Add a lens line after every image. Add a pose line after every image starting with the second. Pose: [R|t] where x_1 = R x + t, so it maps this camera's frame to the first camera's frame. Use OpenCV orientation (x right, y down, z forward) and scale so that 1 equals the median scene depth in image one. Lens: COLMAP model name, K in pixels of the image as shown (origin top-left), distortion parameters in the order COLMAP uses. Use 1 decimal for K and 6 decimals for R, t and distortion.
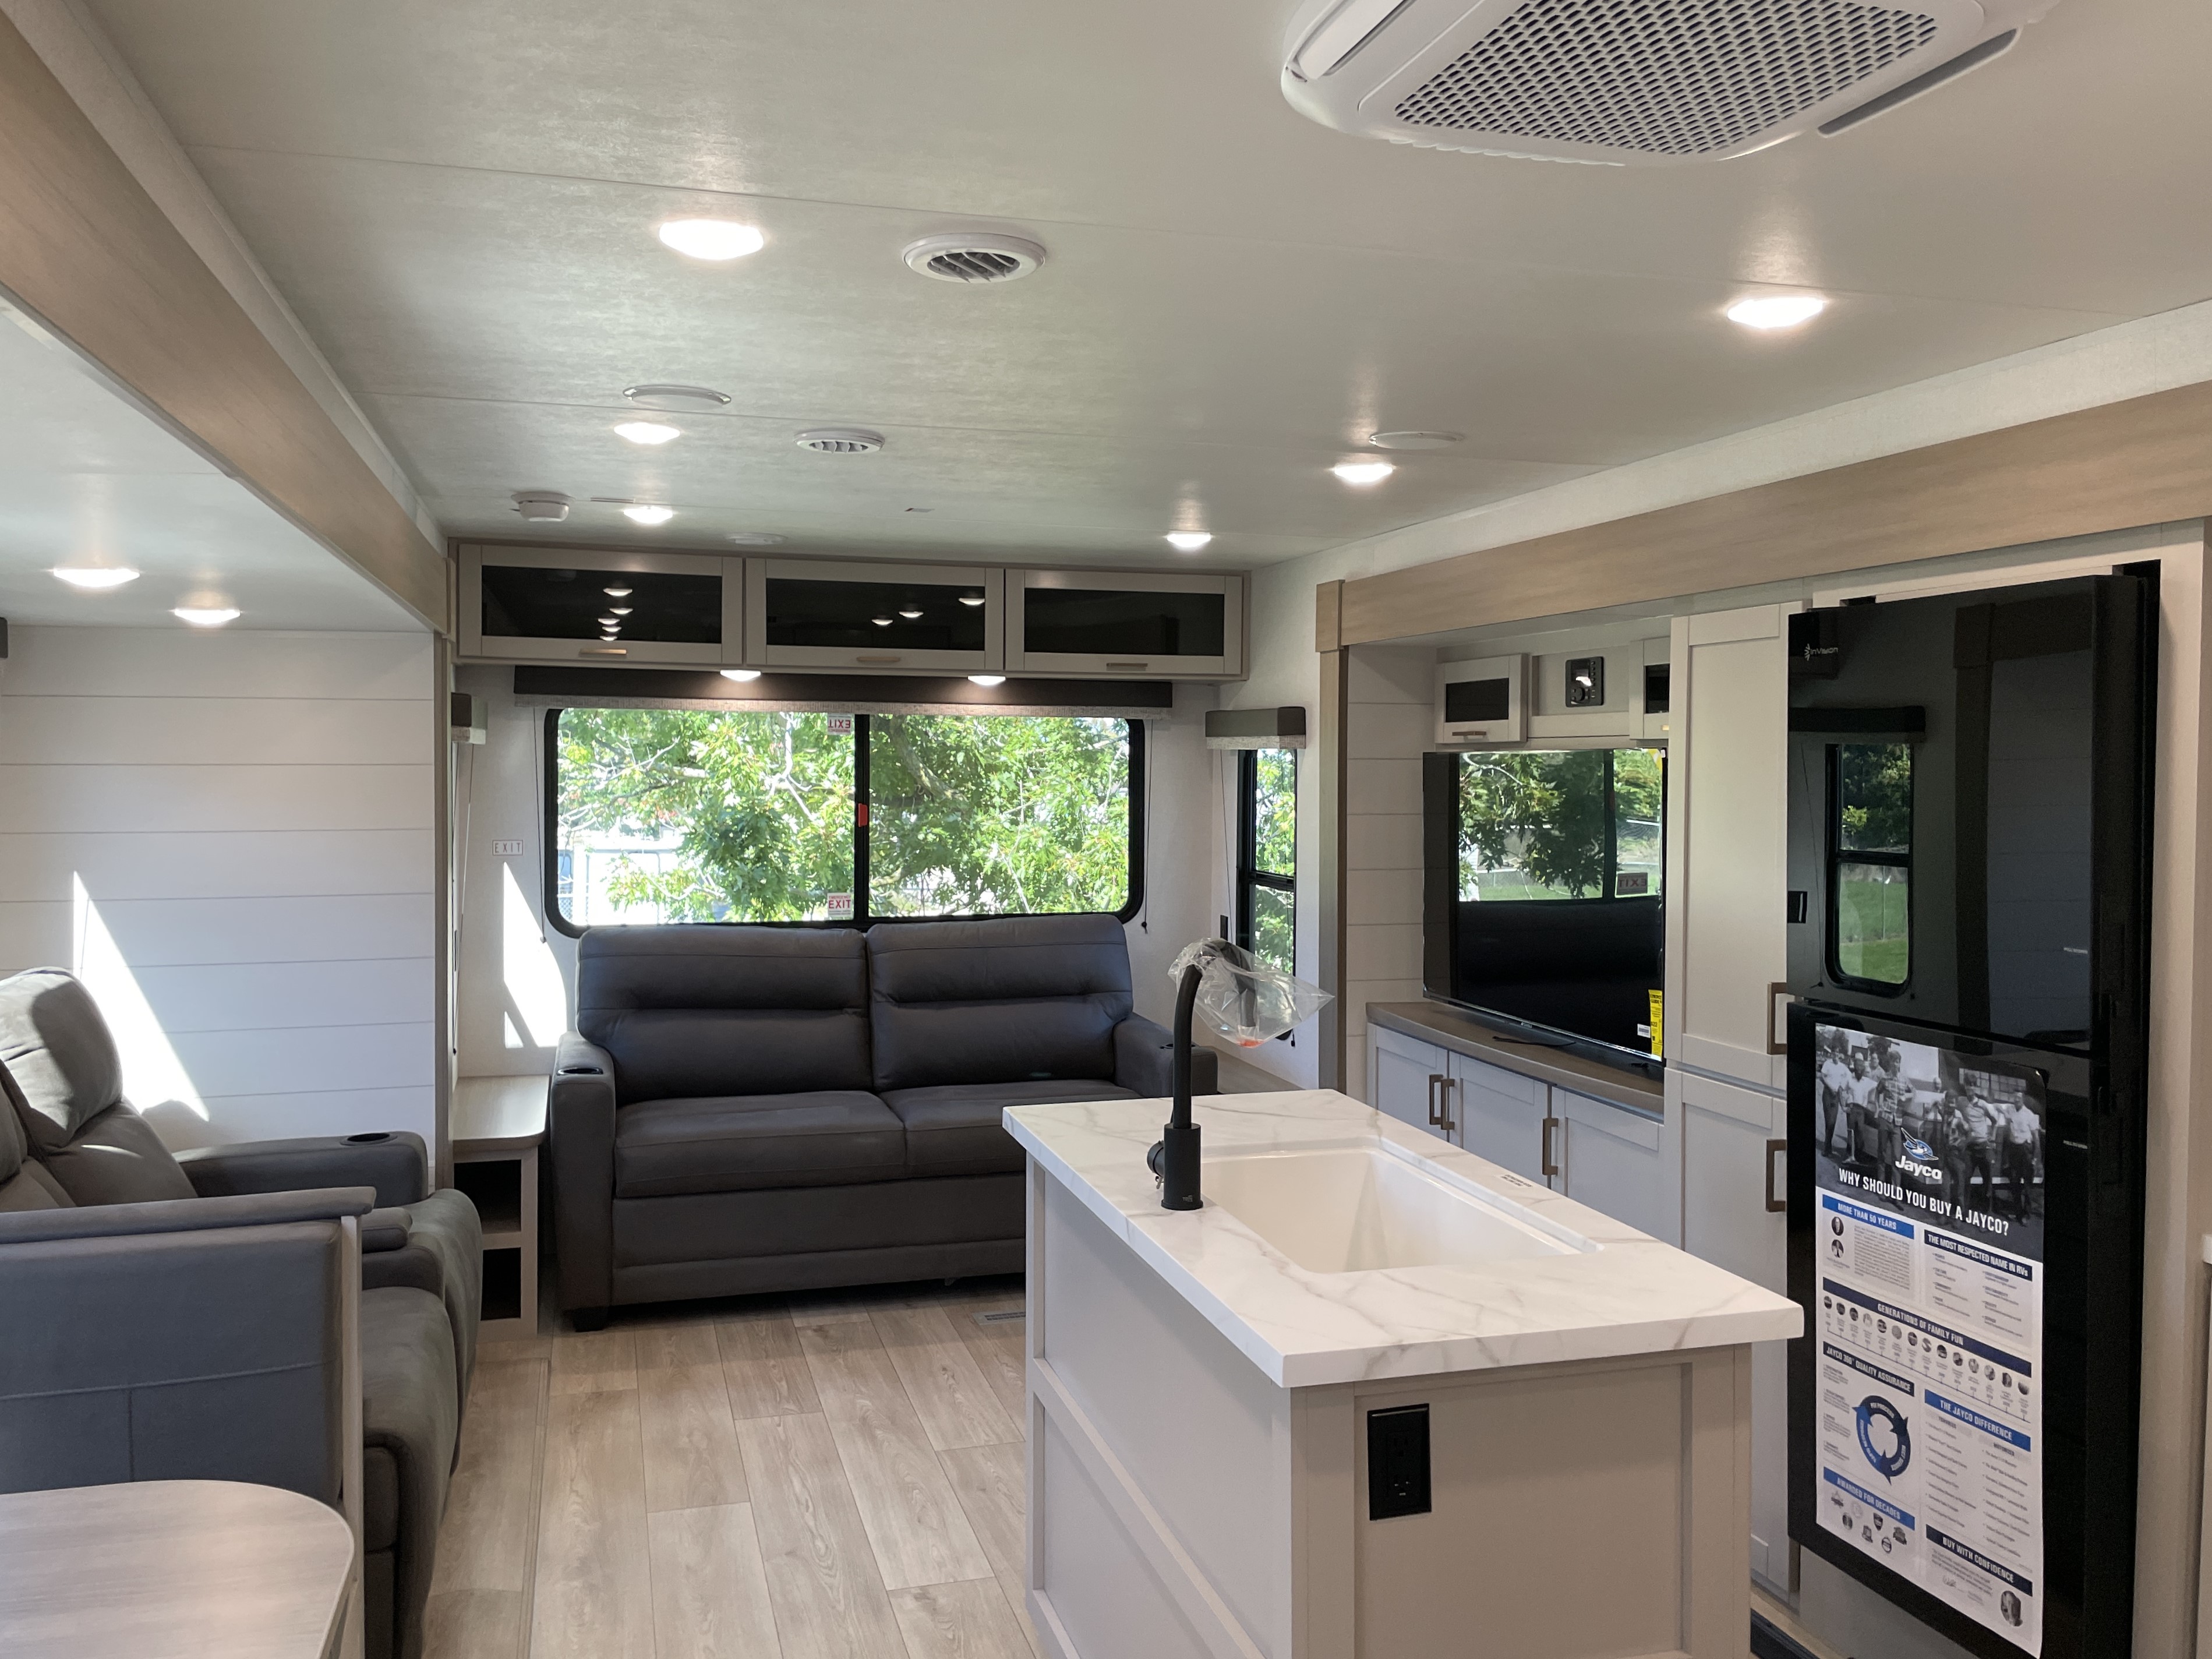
lens RADIAL K [[1699.8, 0, 1106.0], [0, 1699.8, 829.5], [0, 0, 1]] dist [0.002848, -0.000846]
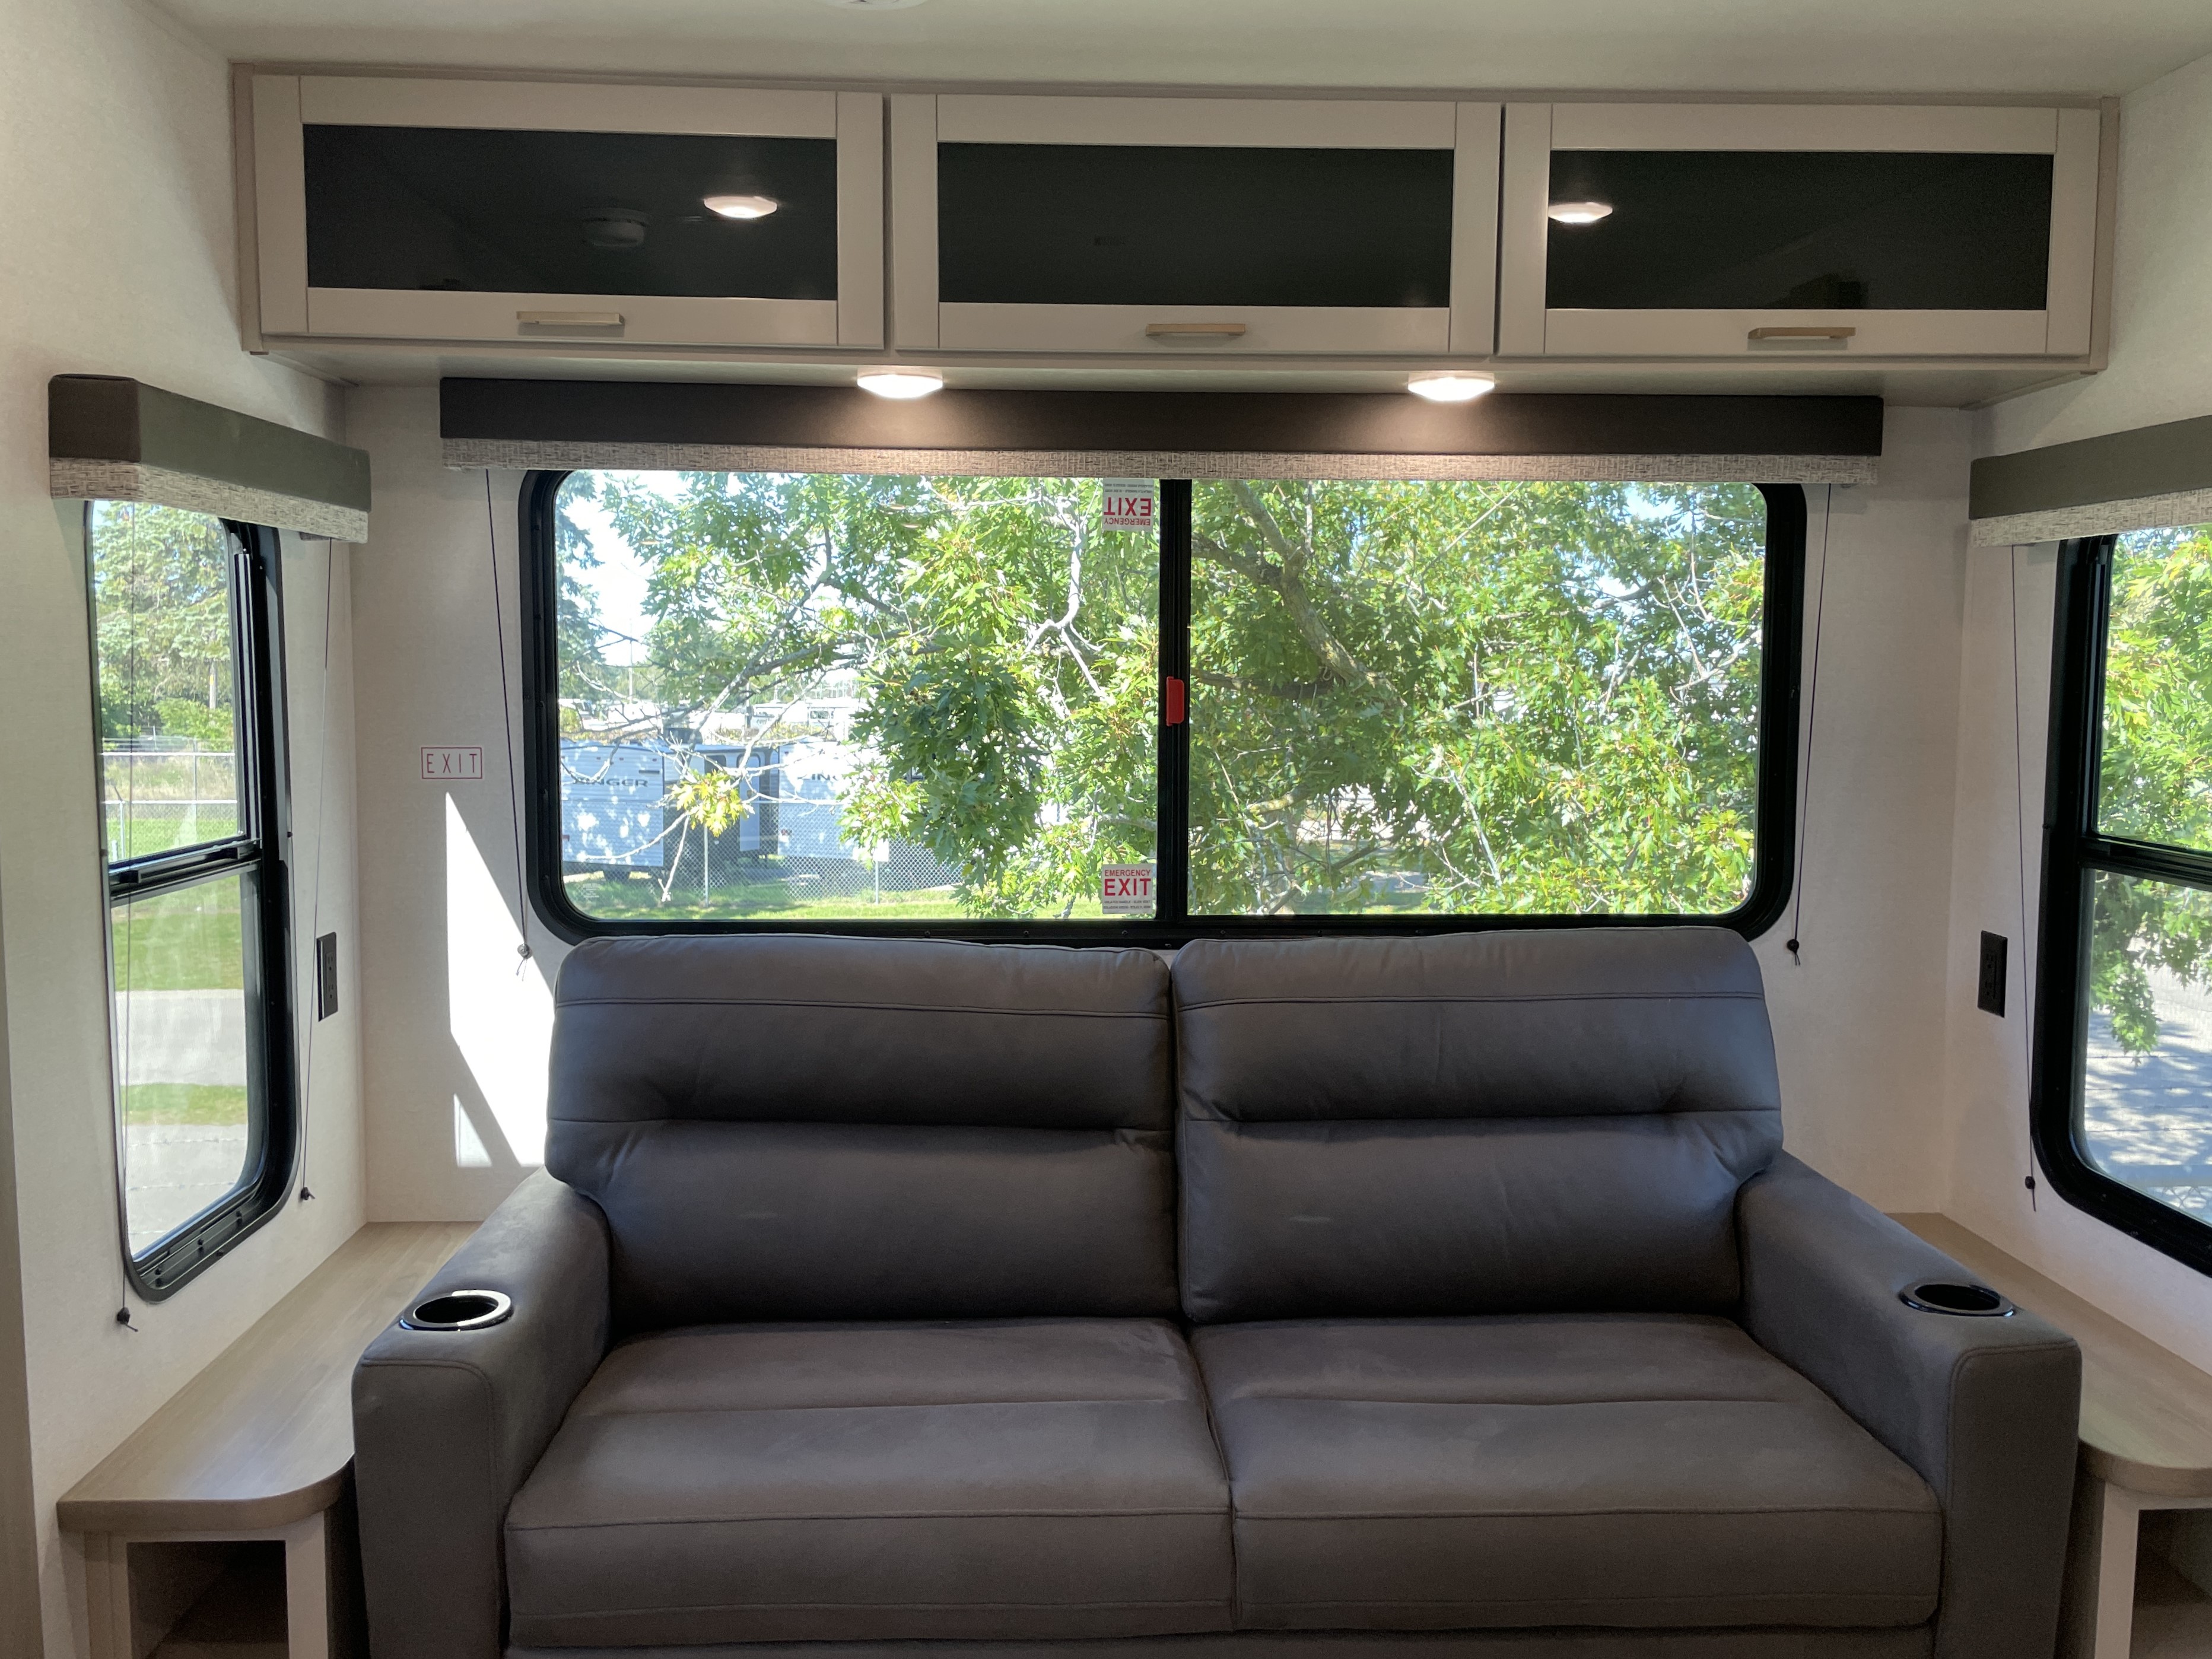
lens RADIAL K [[1840.2, 0, 1106.0], [0, 1840.2, 829.5], [0, 0, 1]] dist [0.055975, 0.000173]
pose [[0.972548, 0.018650, -0.231956, -0.092289], [-0.006153, 0.998496, 0.054486, -0.000493], [0.232623, -0.051563, 0.971199, 1.068694]]
